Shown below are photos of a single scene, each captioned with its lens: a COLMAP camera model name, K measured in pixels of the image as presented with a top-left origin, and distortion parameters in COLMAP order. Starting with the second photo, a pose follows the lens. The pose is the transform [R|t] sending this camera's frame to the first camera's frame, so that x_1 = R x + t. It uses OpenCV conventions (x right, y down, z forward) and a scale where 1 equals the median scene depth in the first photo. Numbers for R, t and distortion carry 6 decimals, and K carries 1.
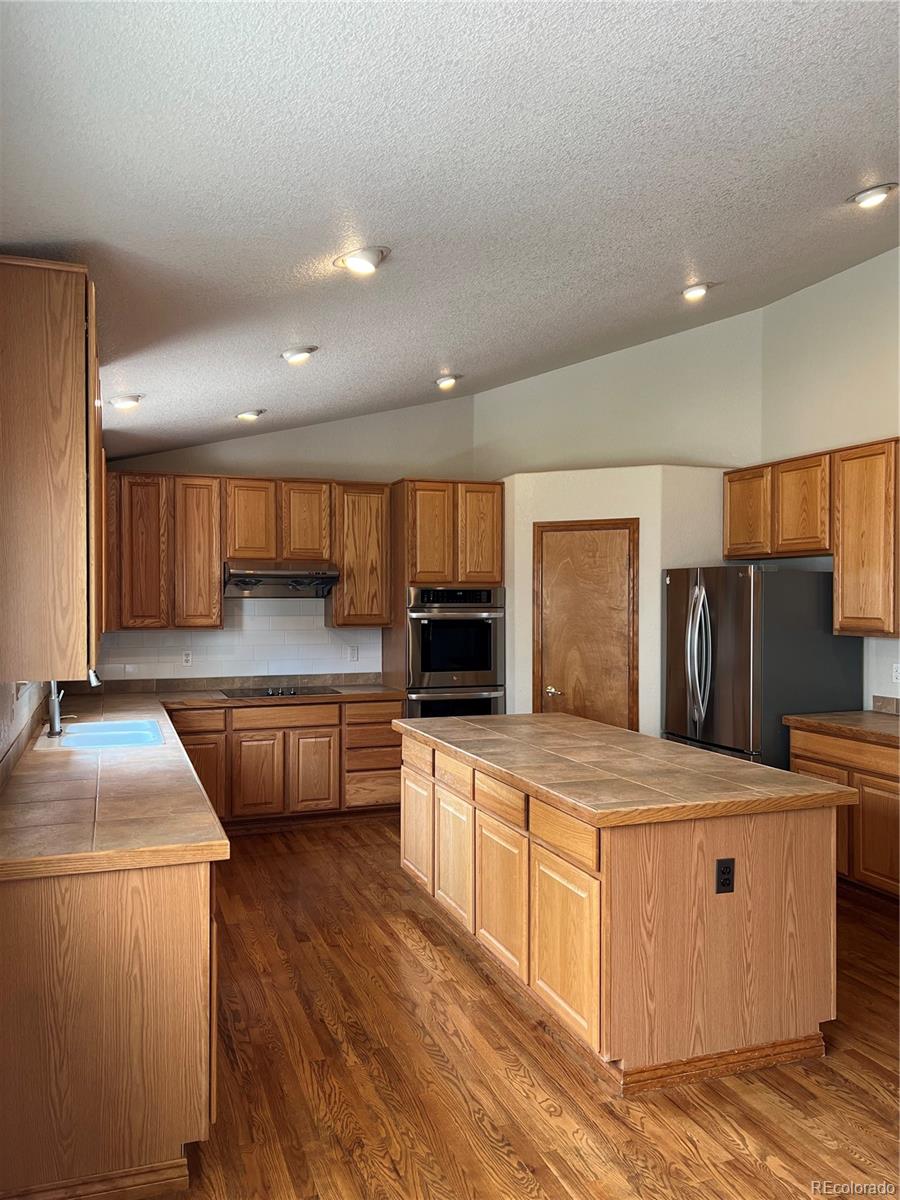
lens RADIAL K [[906.1, 0, 446.7], [0, 906.1, 603.9], [0, 0, 1]] dist [0.039228, -0.034634]
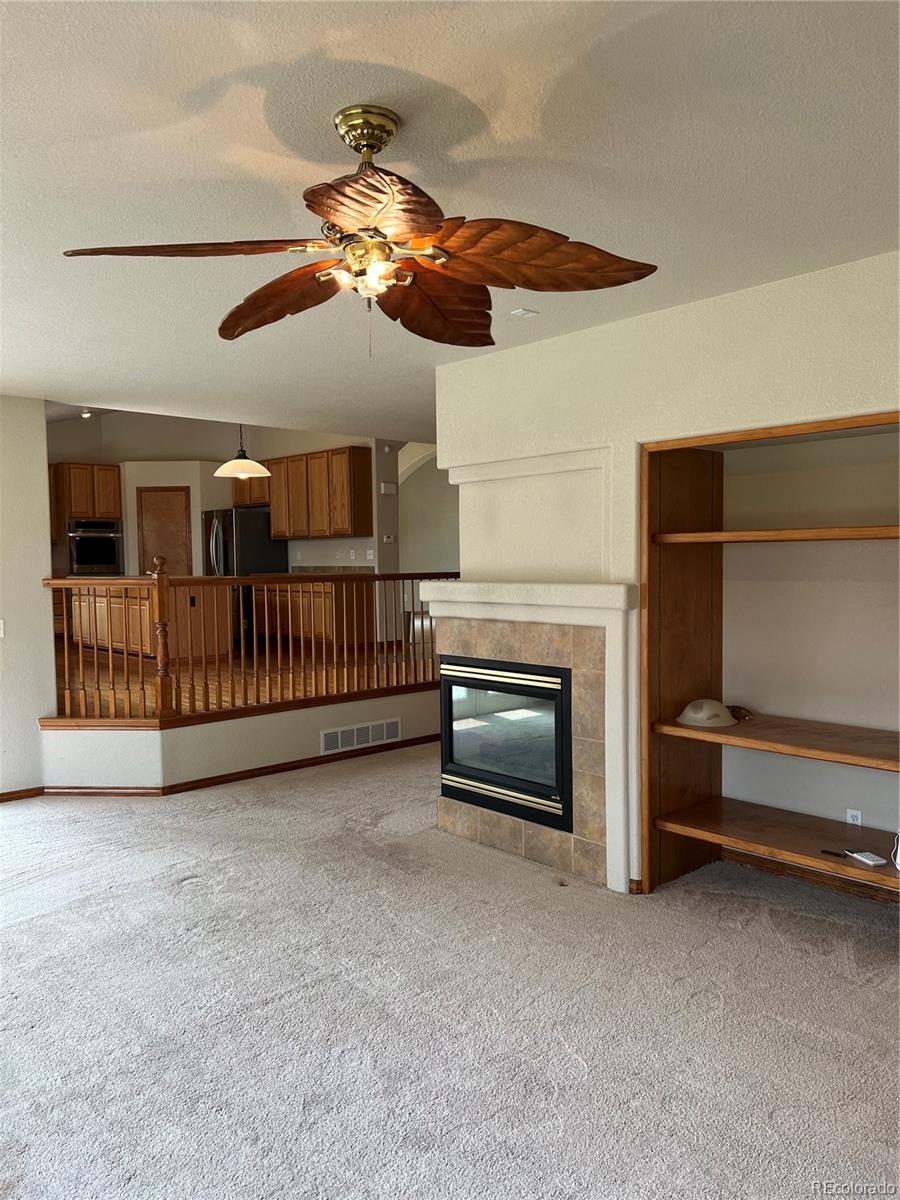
lens RADIAL K [[906.1, 0, 450.3], [0, 906.1, 600.7], [0, 0, 1]] dist [0.039228, -0.034634]
pose [[0.928529, -0.031542, 0.369918, -0.010422], [0.014500, 0.998705, 0.048760, 0.070327], [-0.370977, -0.039911, 0.927784, -1.103496]]
